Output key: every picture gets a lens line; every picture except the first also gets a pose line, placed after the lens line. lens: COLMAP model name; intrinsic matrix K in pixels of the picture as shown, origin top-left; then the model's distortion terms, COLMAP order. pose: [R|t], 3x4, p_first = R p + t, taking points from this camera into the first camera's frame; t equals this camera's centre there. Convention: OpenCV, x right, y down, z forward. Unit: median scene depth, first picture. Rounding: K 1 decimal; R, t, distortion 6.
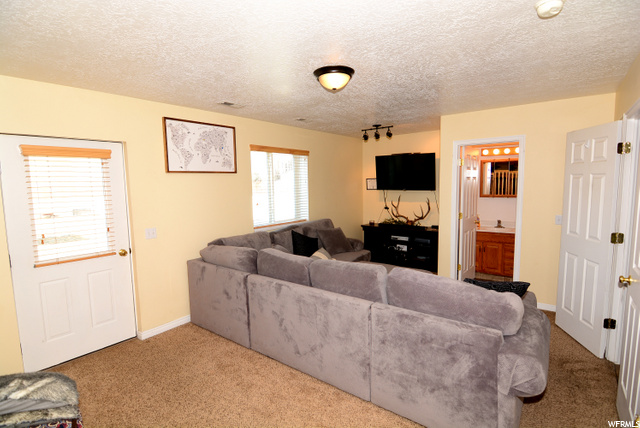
lens RADIAL K [[333.6, 0, 320.9], [0, 333.6, 216.5], [0, 0, 1]] dist [-0.002879, -0.000965]
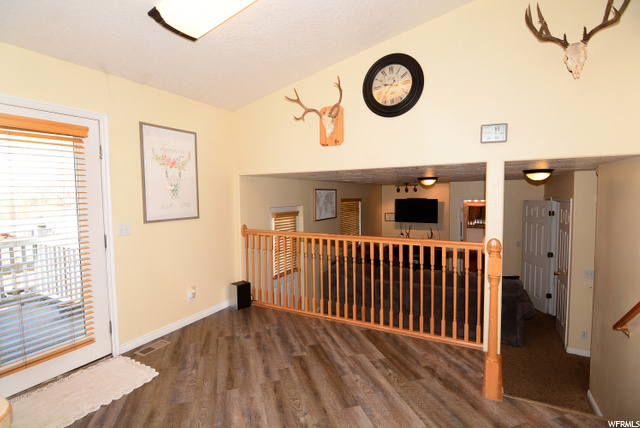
lens RADIAL K [[333.8, 0, 320.0], [0, 333.8, 214.0], [0, 0, 1]] dist [0.001770, 0.000310]
pose [[0.986361, -0.001917, 0.164585, -0.490535], [0.009891, 0.998815, -0.047645, -0.058784], [-0.164299, 0.048623, 0.985212, -0.470263]]
